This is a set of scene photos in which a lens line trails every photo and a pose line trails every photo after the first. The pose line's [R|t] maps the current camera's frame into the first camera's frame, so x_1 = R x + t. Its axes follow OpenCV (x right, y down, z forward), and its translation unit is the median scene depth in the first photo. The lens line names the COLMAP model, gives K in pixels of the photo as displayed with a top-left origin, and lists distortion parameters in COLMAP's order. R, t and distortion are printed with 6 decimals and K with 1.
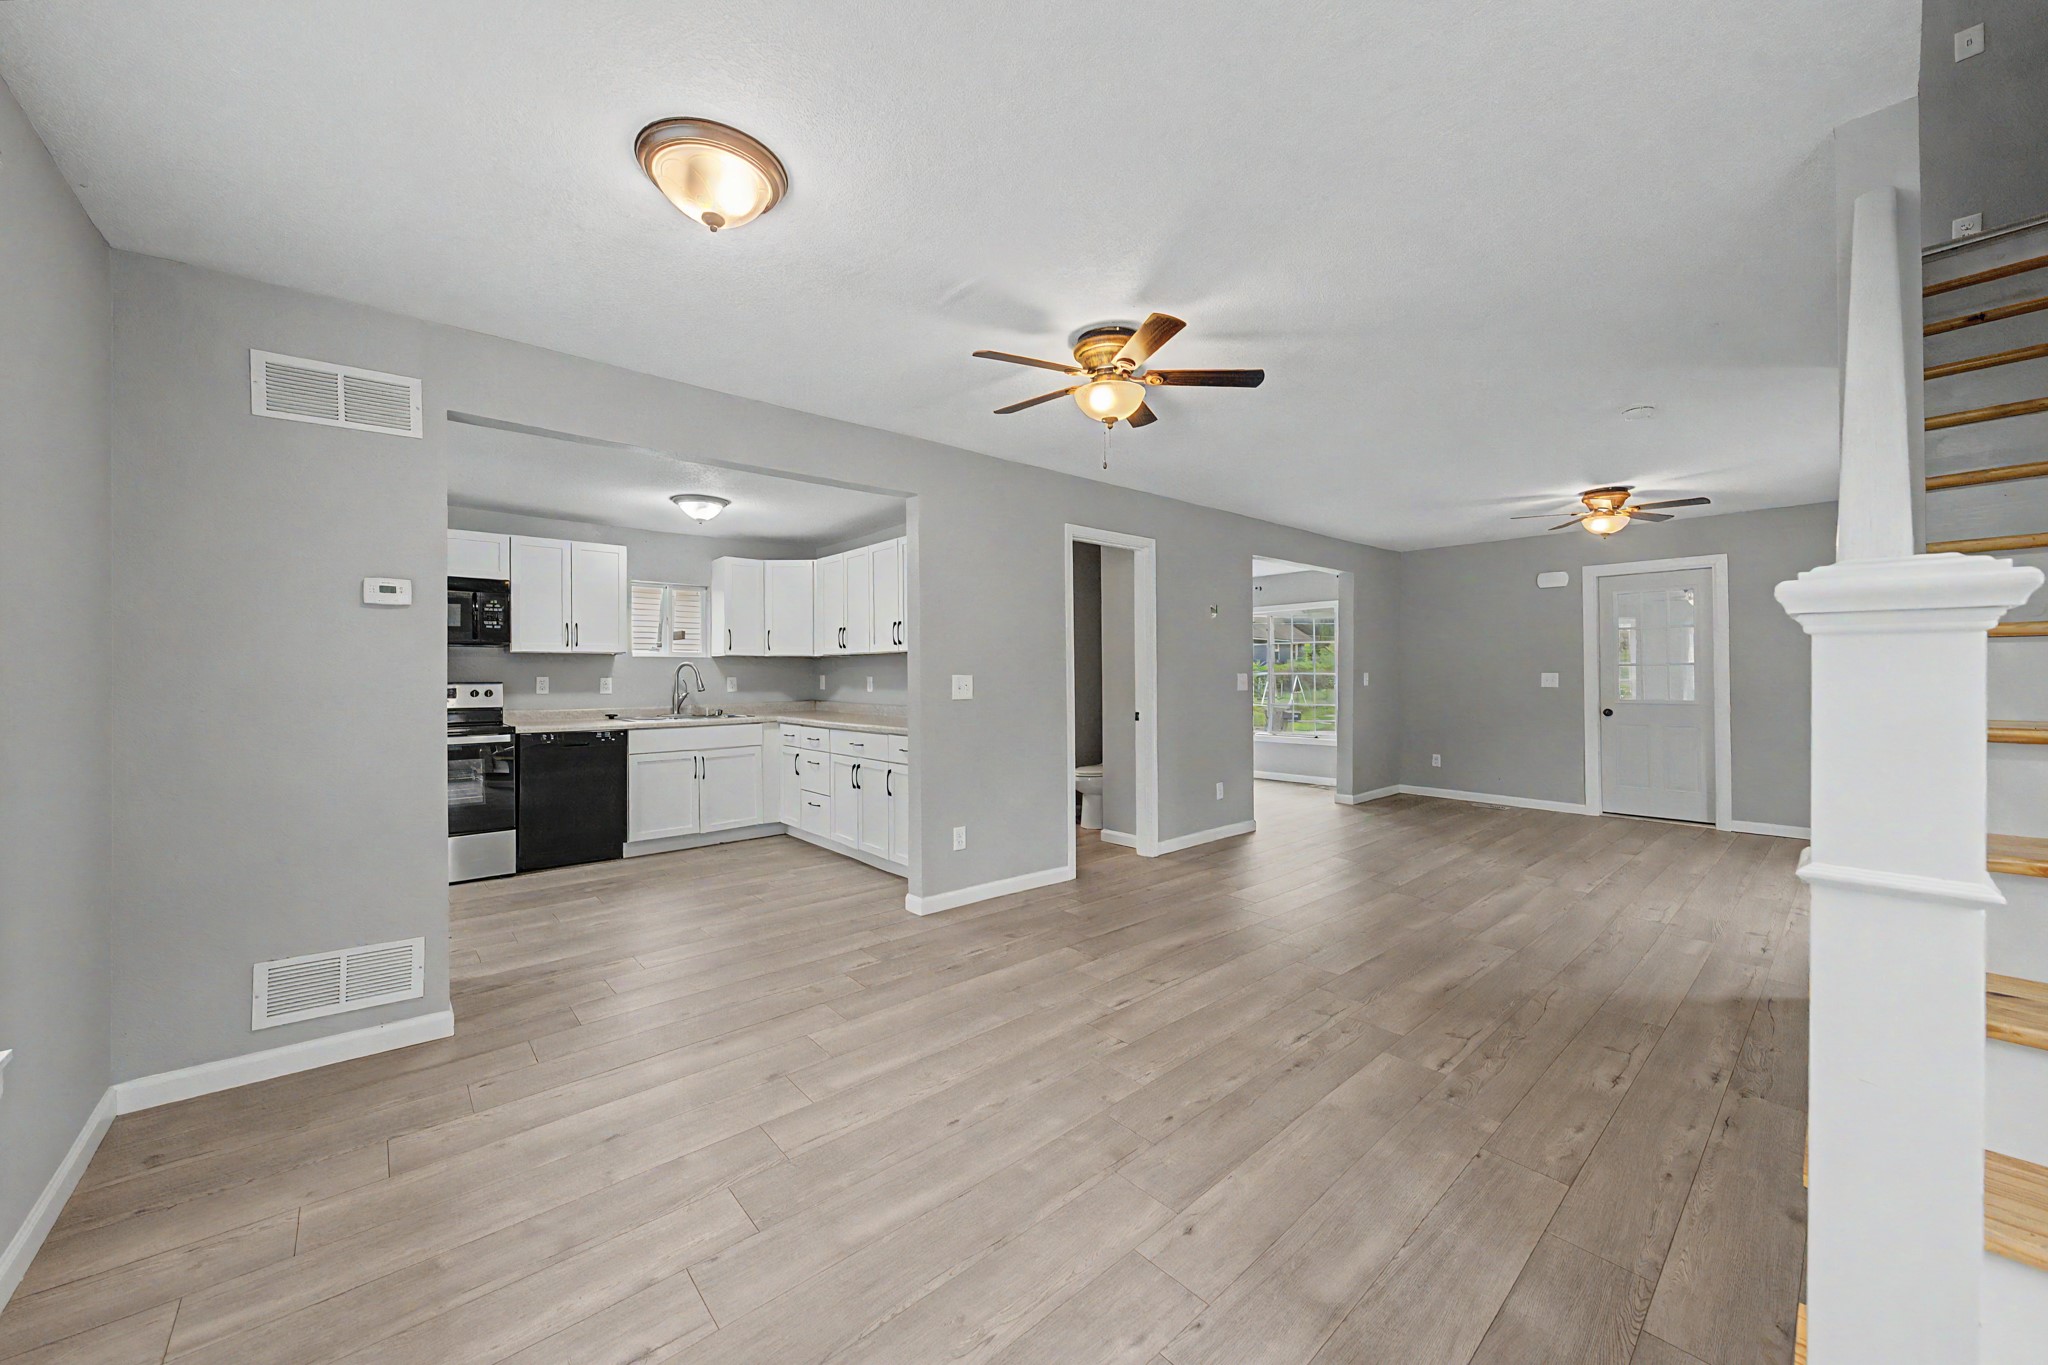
lens RADIAL K [[764.4, 0, 1036.2], [0, 764.4, 672.7], [0, 0, 1]] dist [-0.001221, -0.000218]
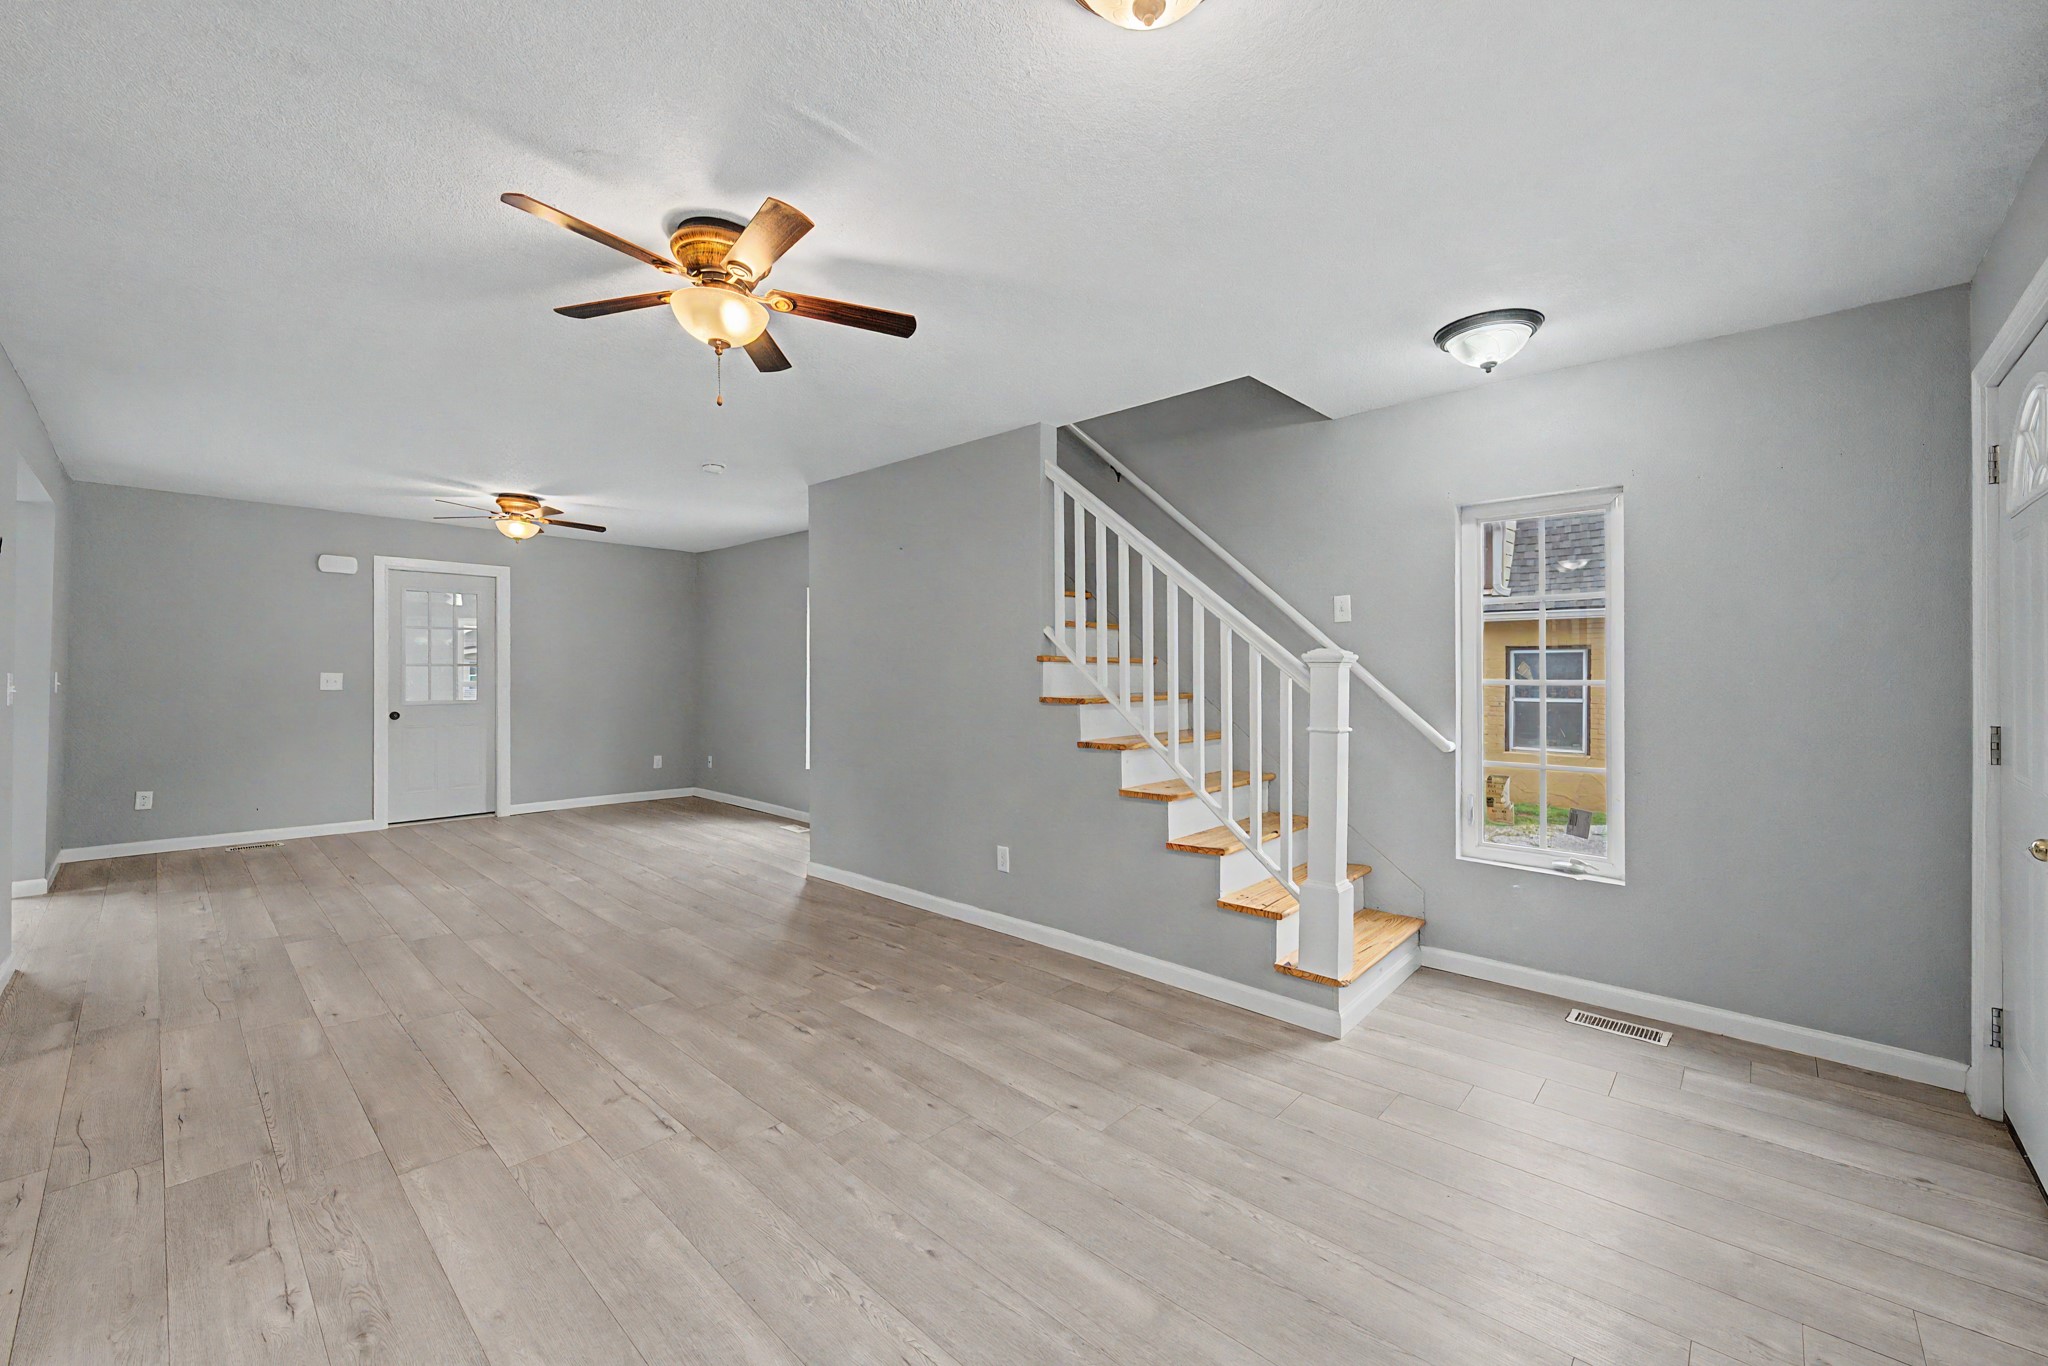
lens RADIAL K [[813.8, 0, 1025.9], [0, 813.8, 668.5], [0, 0, 1]] dist [0.000072, -0.000022]
pose [[-0.104239, 0.007977, 0.994520, -0.682662], [-0.005380, 0.999949, -0.008585, -0.002115], [-0.994538, -0.006245, -0.104190, 0.715326]]
